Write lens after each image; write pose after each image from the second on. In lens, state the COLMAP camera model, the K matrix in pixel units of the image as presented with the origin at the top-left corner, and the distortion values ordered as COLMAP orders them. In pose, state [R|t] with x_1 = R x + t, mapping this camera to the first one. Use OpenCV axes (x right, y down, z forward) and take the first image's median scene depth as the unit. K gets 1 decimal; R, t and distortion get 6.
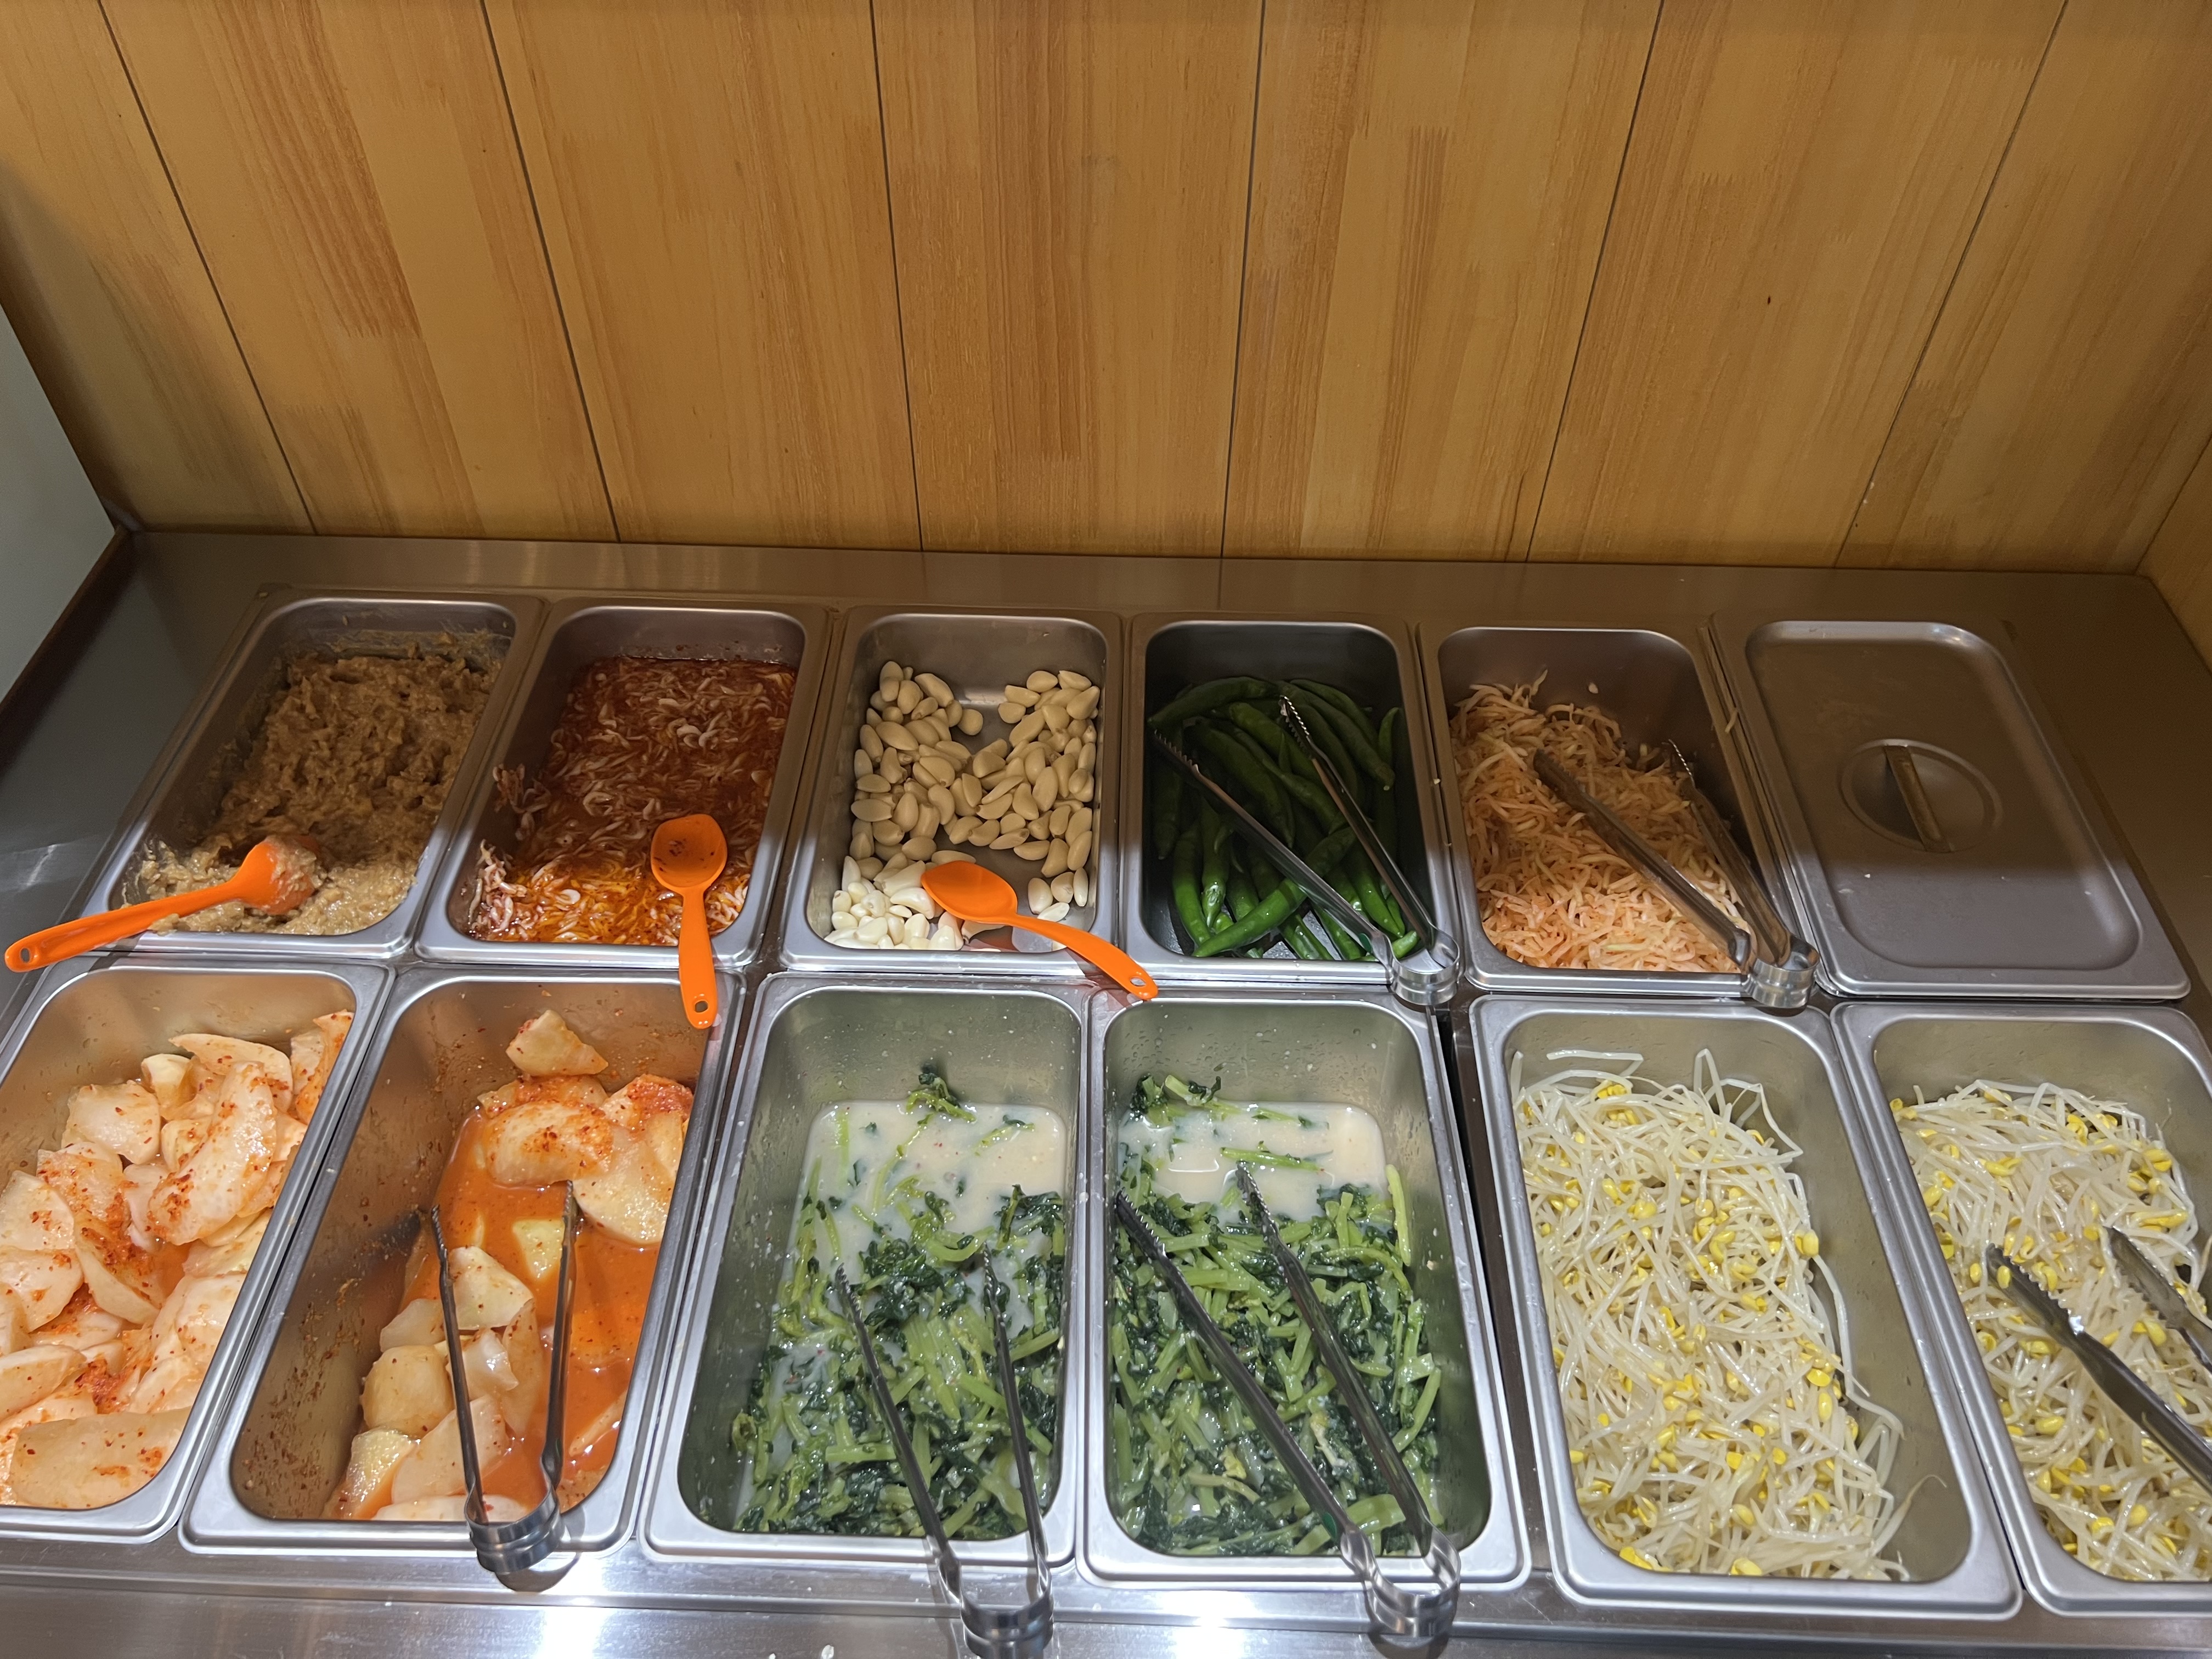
lens RADIAL K [[1672.1, 0, 1106.0], [0, 1672.1, 829.5], [0, 0, 1]] dist [0.059396, -0.080947]
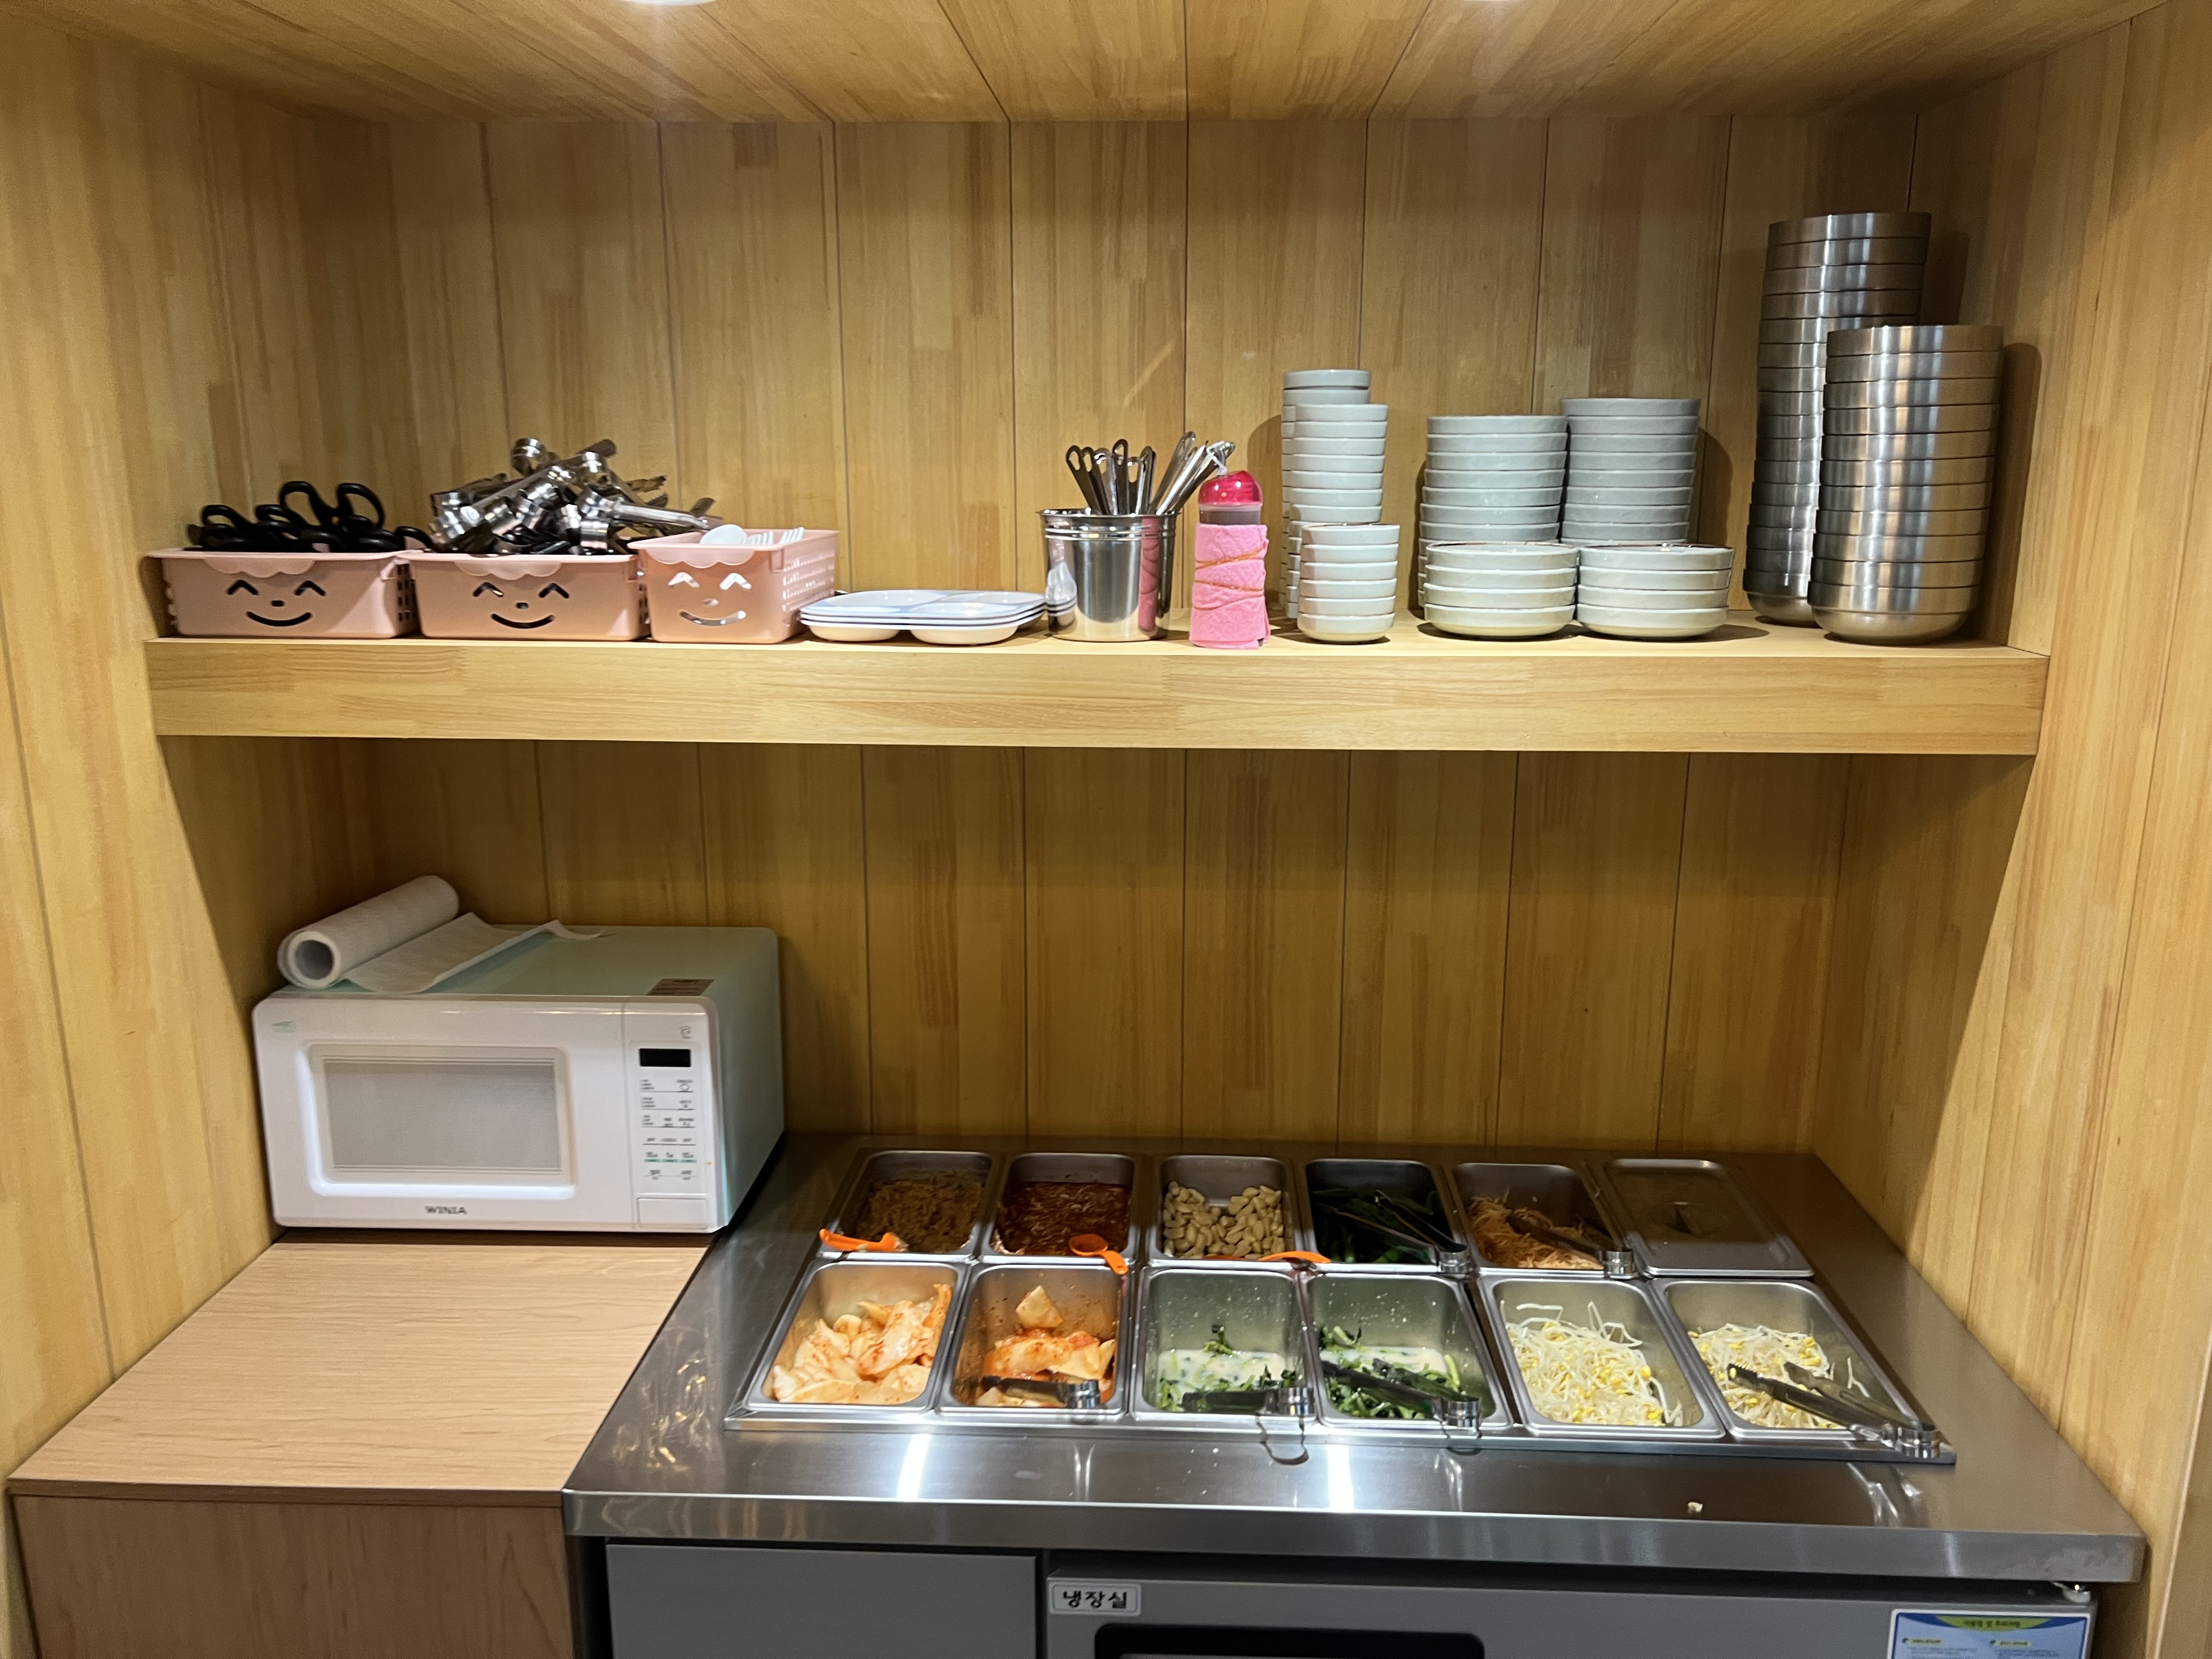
lens RADIAL K [[1672.1, 0, 1106.0], [0, 1672.1, 829.5], [0, 0, 1]] dist [0.059396, -0.080947]
pose [[0.999633, -0.003421, -0.026855, -0.164420], [-0.012073, 0.831538, -0.555337, 0.697337], [0.024231, 0.555457, 0.831192, -0.933326]]
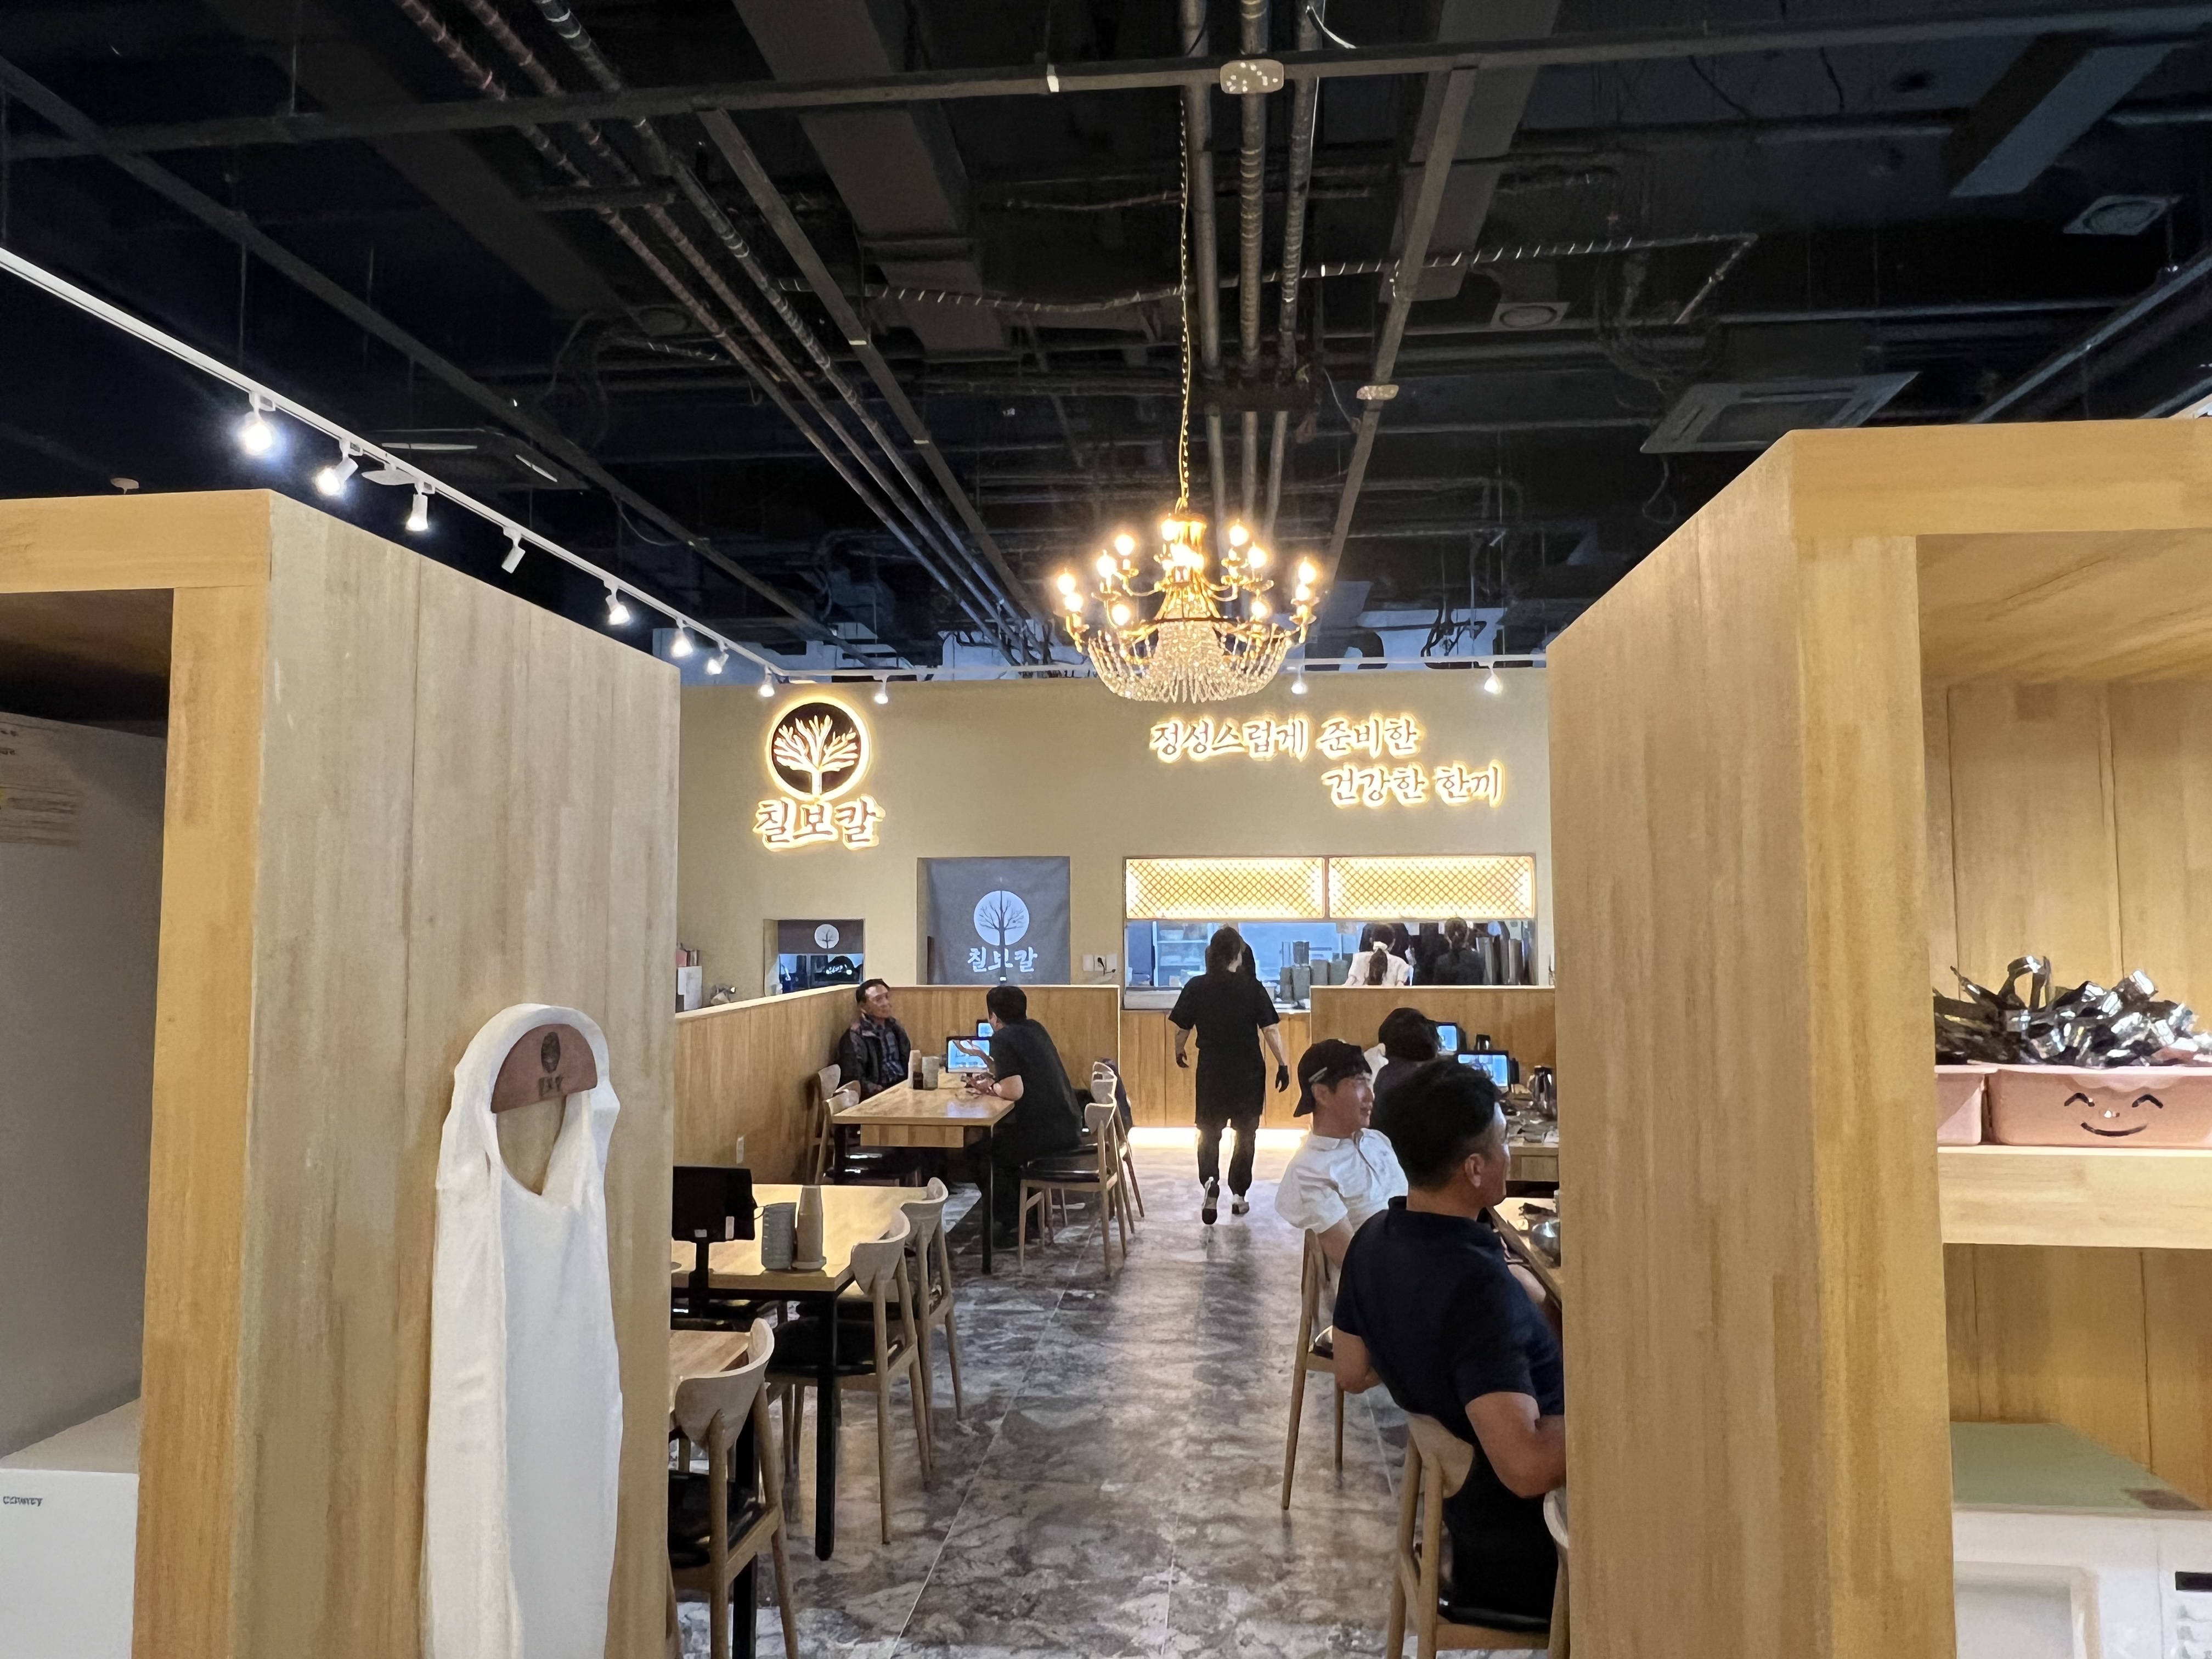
lens RADIAL K [[1454.5, 0, 1106.0], [0, 1454.5, 829.5], [0, 0, 1]] dist [0.001716, -0.000368]
pose [[0.997298, -0.017010, -0.071460, -1.740341], [-0.044096, 0.639399, -0.767609, 0.614380], [0.058748, 0.768687, 0.636922, -0.940483]]
